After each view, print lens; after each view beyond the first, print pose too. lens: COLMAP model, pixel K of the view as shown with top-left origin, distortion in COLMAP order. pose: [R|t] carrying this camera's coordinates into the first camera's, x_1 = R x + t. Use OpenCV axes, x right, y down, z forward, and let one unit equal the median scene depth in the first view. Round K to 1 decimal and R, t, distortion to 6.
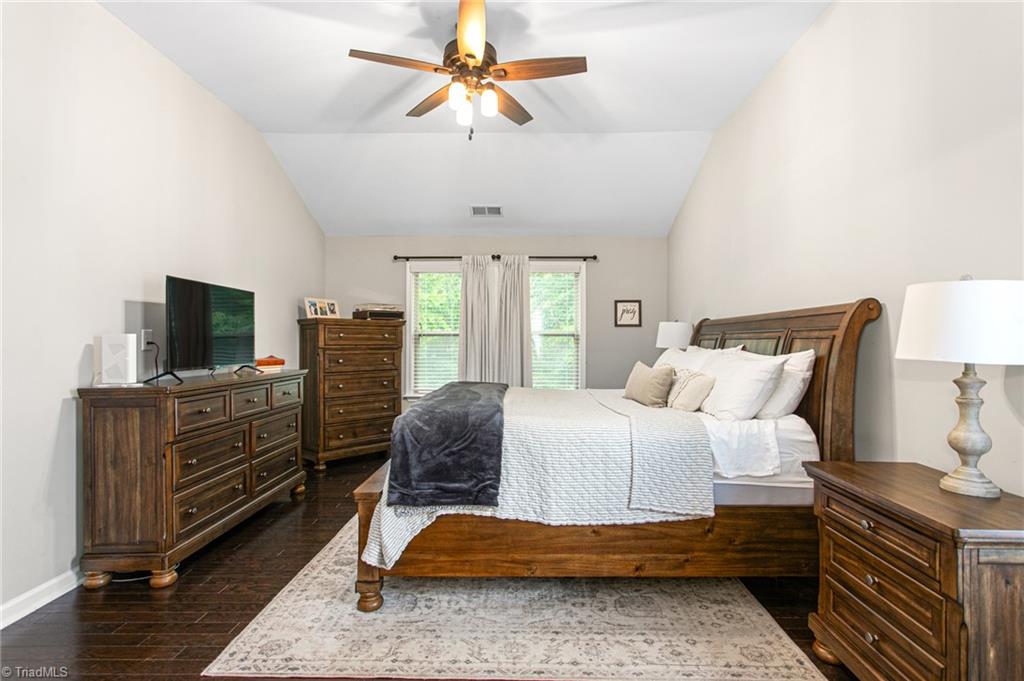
lens RADIAL K [[499.8, 0, 513.7], [0, 499.8, 340.8], [0, 0, 1]] dist [0.003513, 0.003629]
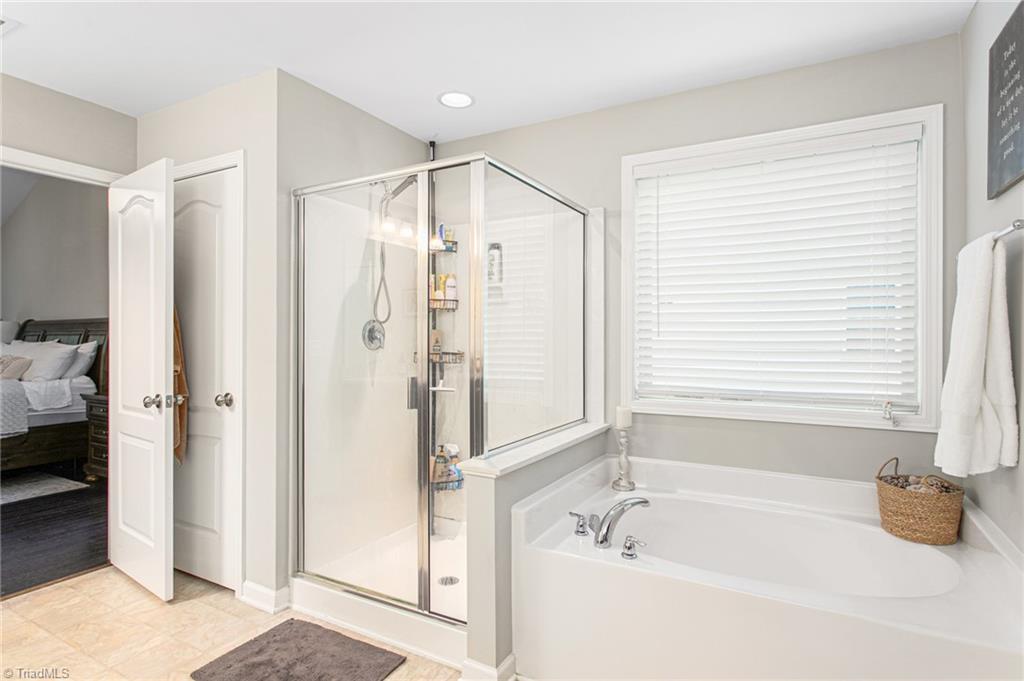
lens RADIAL K [[535.6, 0, 514.5], [0, 535.6, 334.4], [0, 0, 1]] dist [0.005644, 0.000754]
pose [[0.473004, 0.001359, 0.881059, -0.450122], [0.000845, 0.999998, -0.001996, -0.001515], [-0.881060, 0.001688, 0.473001, -1.367455]]
